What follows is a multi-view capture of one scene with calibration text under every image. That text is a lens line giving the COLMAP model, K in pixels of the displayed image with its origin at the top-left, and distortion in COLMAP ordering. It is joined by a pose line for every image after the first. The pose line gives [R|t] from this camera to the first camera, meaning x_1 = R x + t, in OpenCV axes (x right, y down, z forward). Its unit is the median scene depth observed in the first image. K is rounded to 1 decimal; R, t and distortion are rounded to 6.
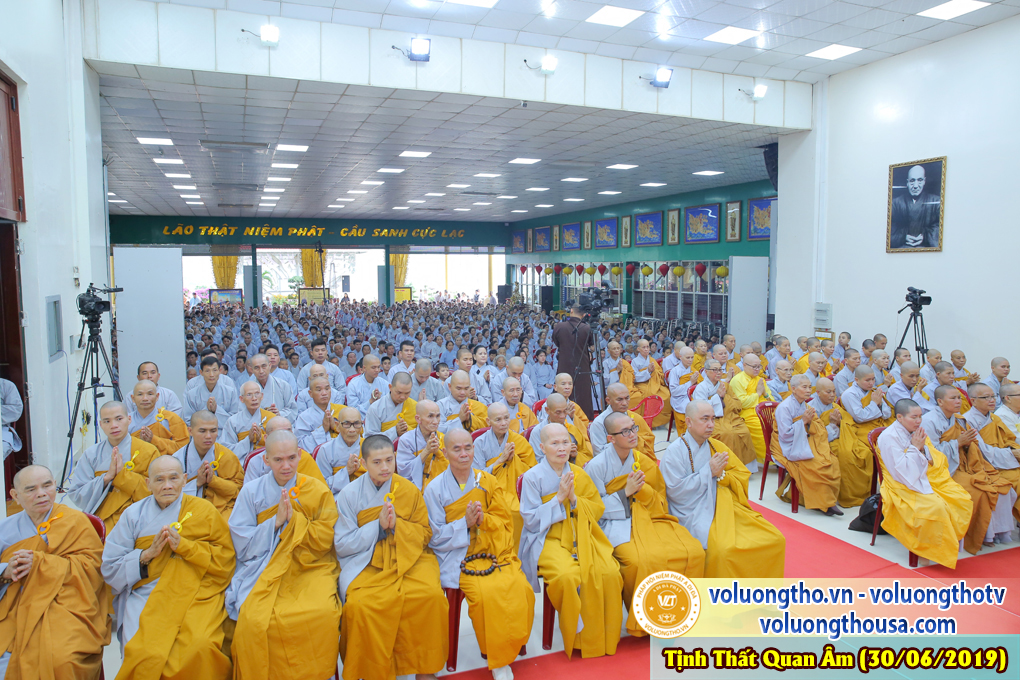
lens RADIAL K [[701.5, 0, 507.0], [0, 701.5, 348.4], [0, 0, 1]] dist [-0.099354, 0.072177]
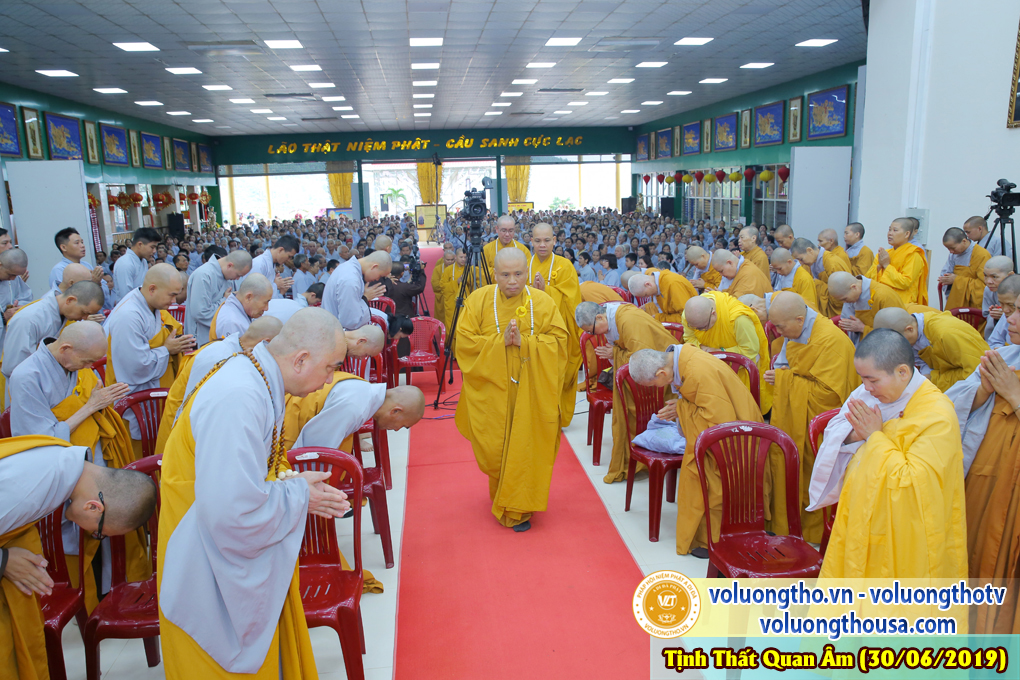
lens RADIAL K [[715.3, 0, 514.5], [0, 715.3, 342.0], [0, 0, 1]] dist [-0.086884, -0.002569]
pose [[0.971740, 0.022870, -0.234942, 0.081064], [0.001892, 0.994509, 0.104633, -0.001813], [0.236045, -0.102120, 0.966361, 0.073596]]
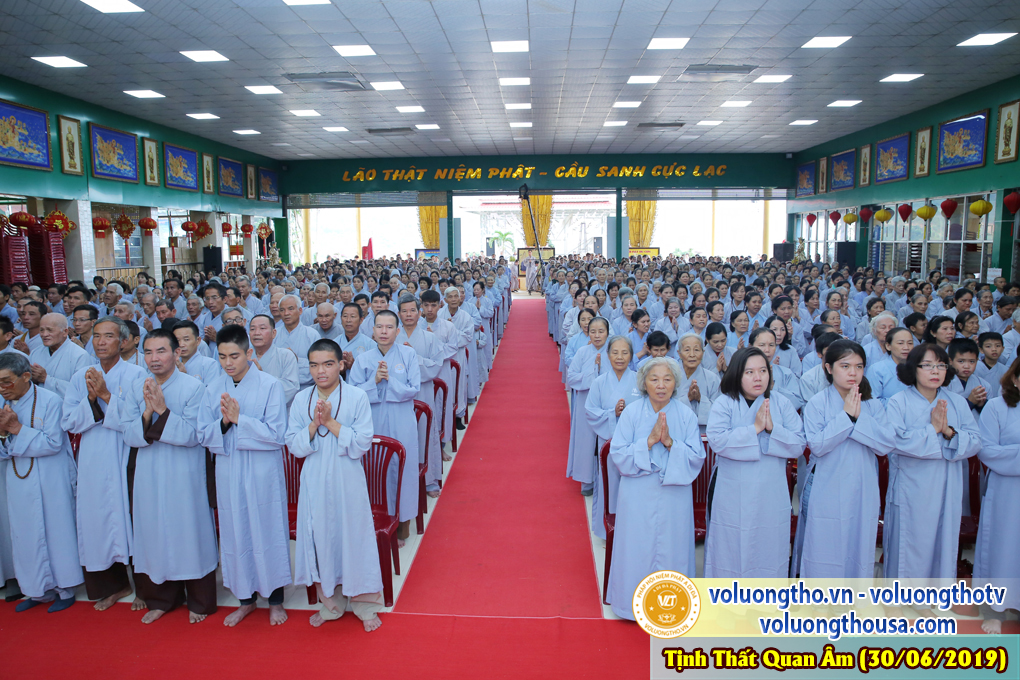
lens RADIAL K [[701.5, 0, 514.1], [0, 701.5, 342.2], [0, 0, 1]] dist [-0.099354, 0.072177]
pose [[0.920348, 0.045121, -0.388488, 0.023901], [-0.031784, 0.998666, 0.040692, -0.011407], [0.389806, -0.025103, 0.920555, 0.281500]]
